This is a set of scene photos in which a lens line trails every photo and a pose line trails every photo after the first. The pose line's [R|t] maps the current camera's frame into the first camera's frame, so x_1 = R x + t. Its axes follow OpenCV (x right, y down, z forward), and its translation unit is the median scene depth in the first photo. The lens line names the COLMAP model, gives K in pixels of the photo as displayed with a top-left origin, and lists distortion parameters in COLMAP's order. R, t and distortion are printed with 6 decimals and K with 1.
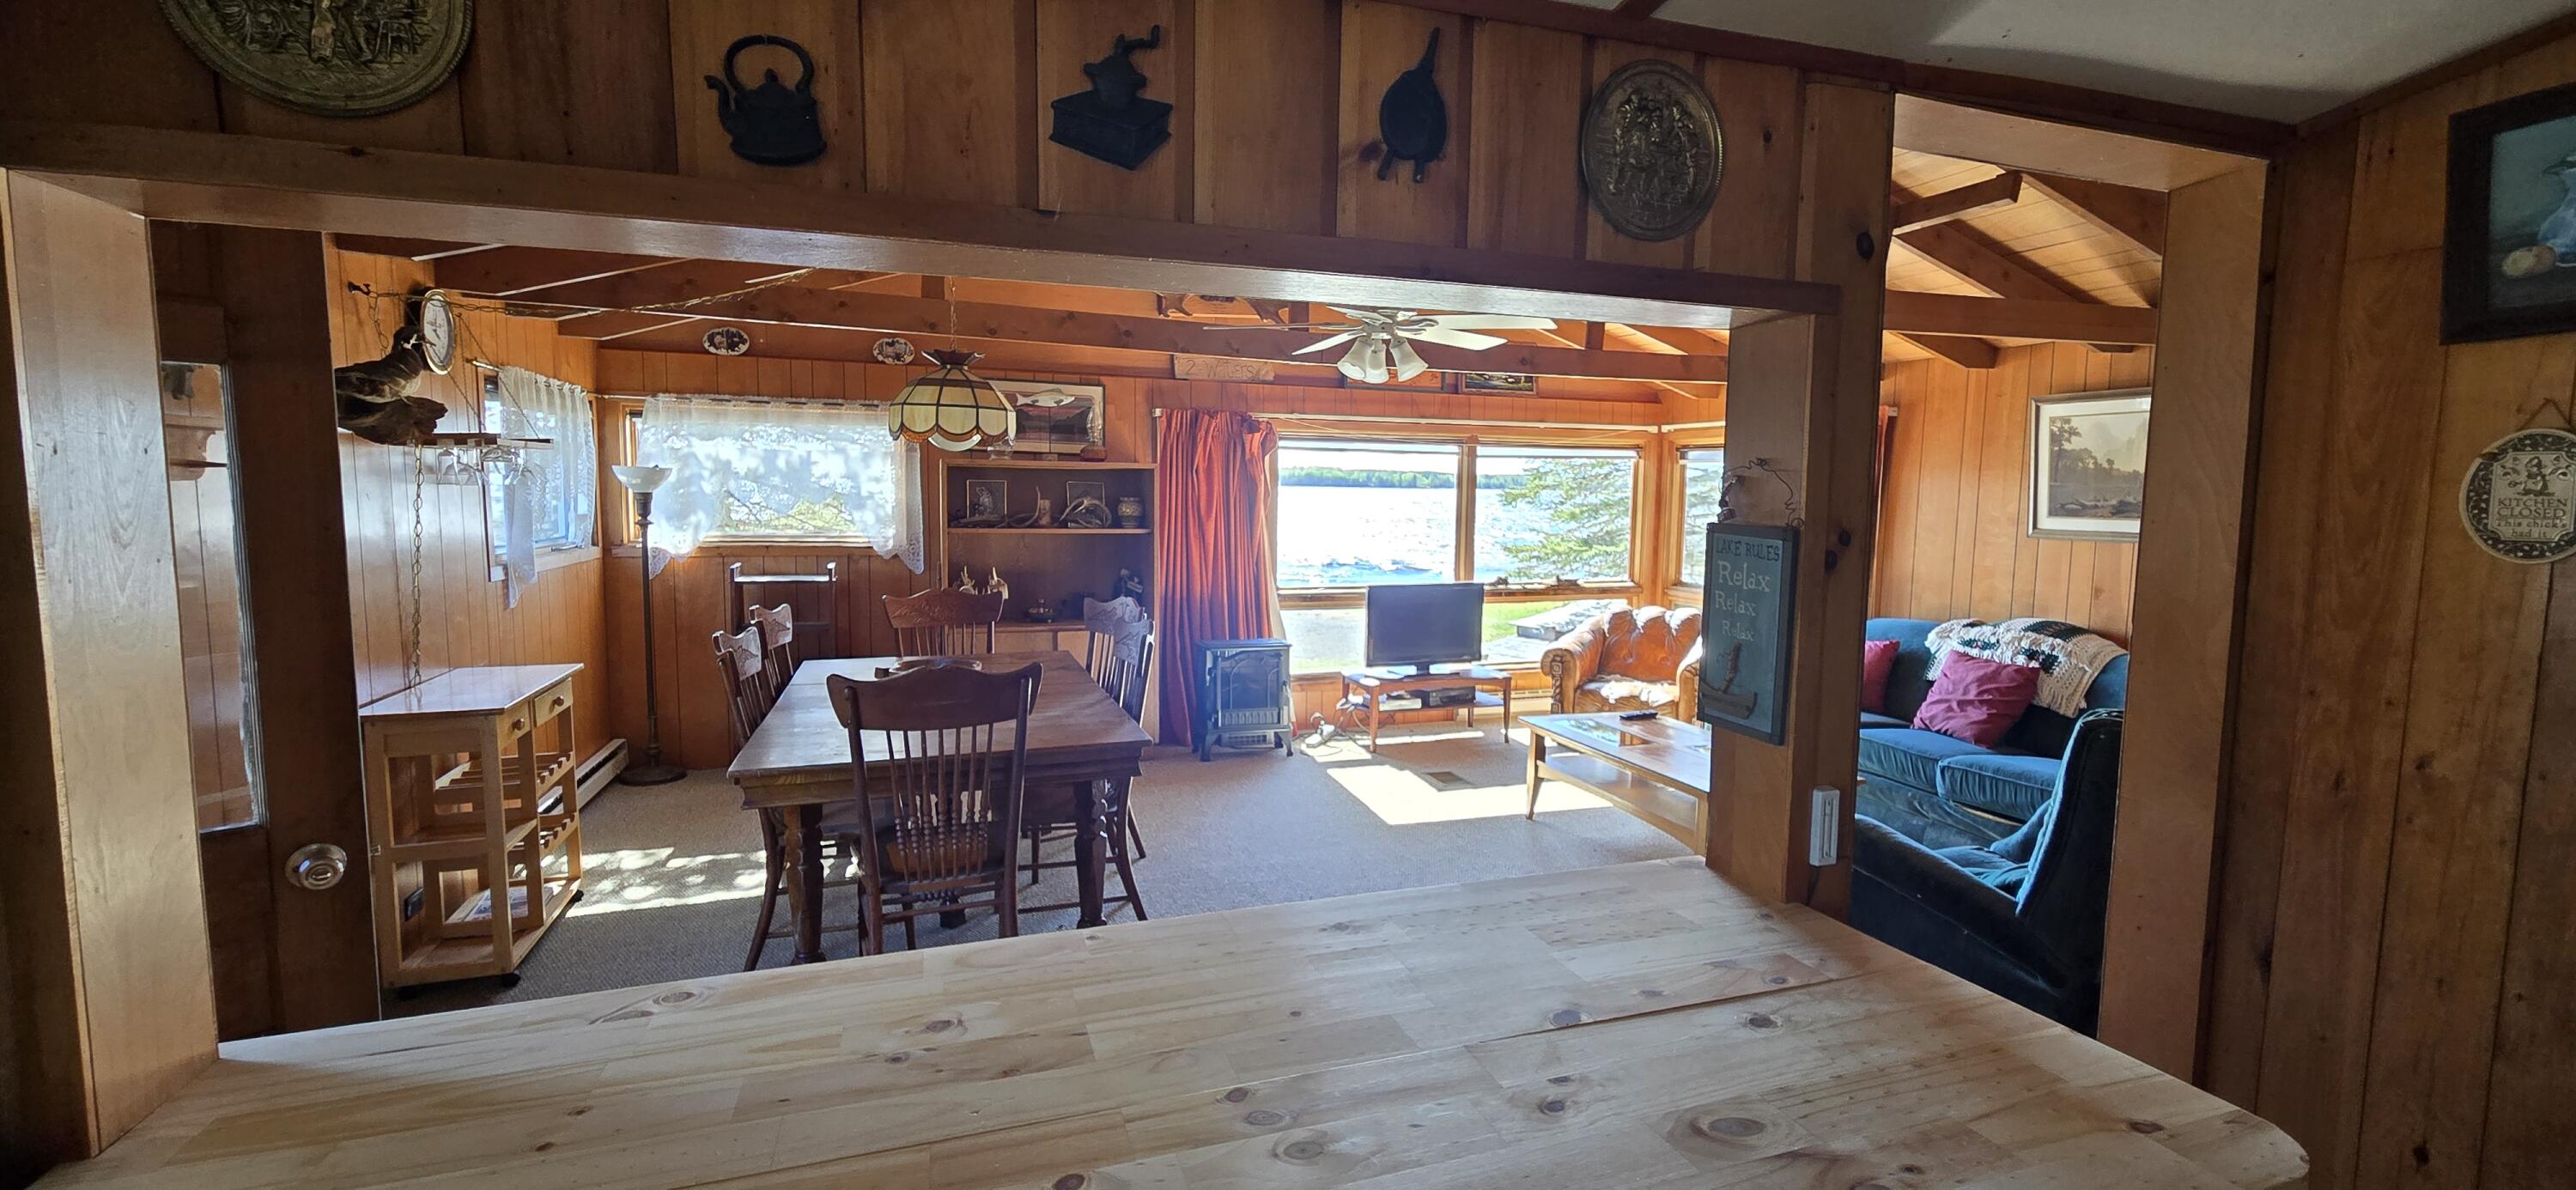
lens RADIAL K [[1058.0, 0, 1302.7], [0, 1058.0, 588.5], [0, 0, 1]] dist [-0.001391, 0.000294]
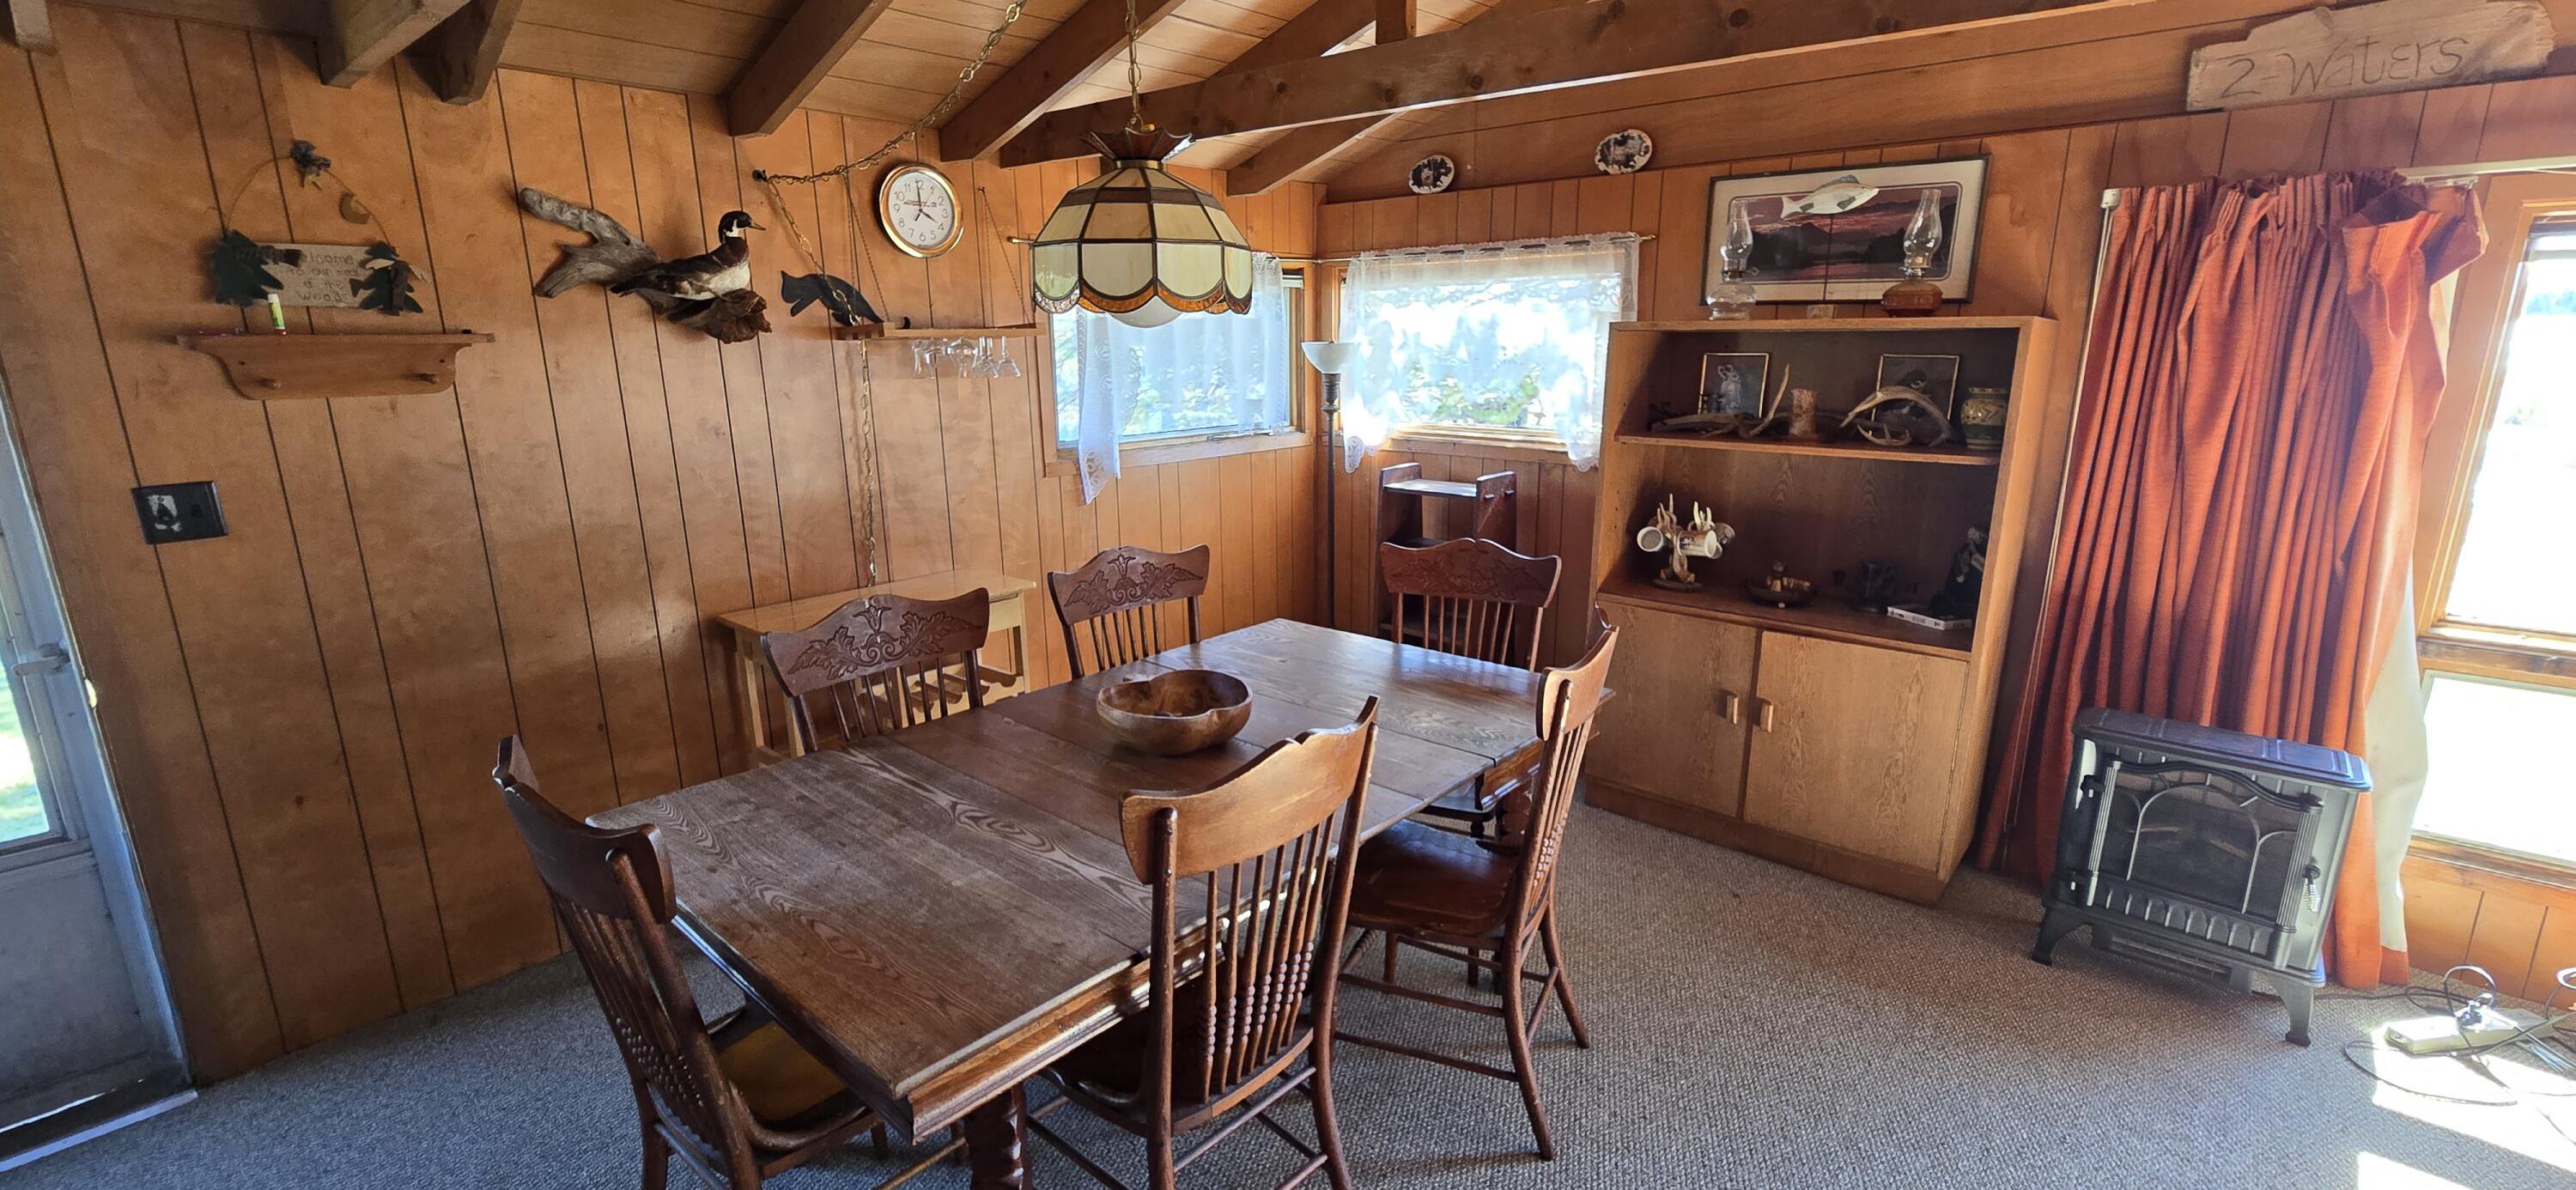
lens RADIAL K [[1058.0, 0, 1302.3], [0, 1058.0, 586.8], [0, 0, 1]] dist [-0.001391, 0.000294]
pose [[0.486915, 0.183172, -0.854026, 0.122001], [-0.066809, 0.982709, 0.172682, -0.061158], [0.870890, -0.027025, 0.490734, 0.501029]]
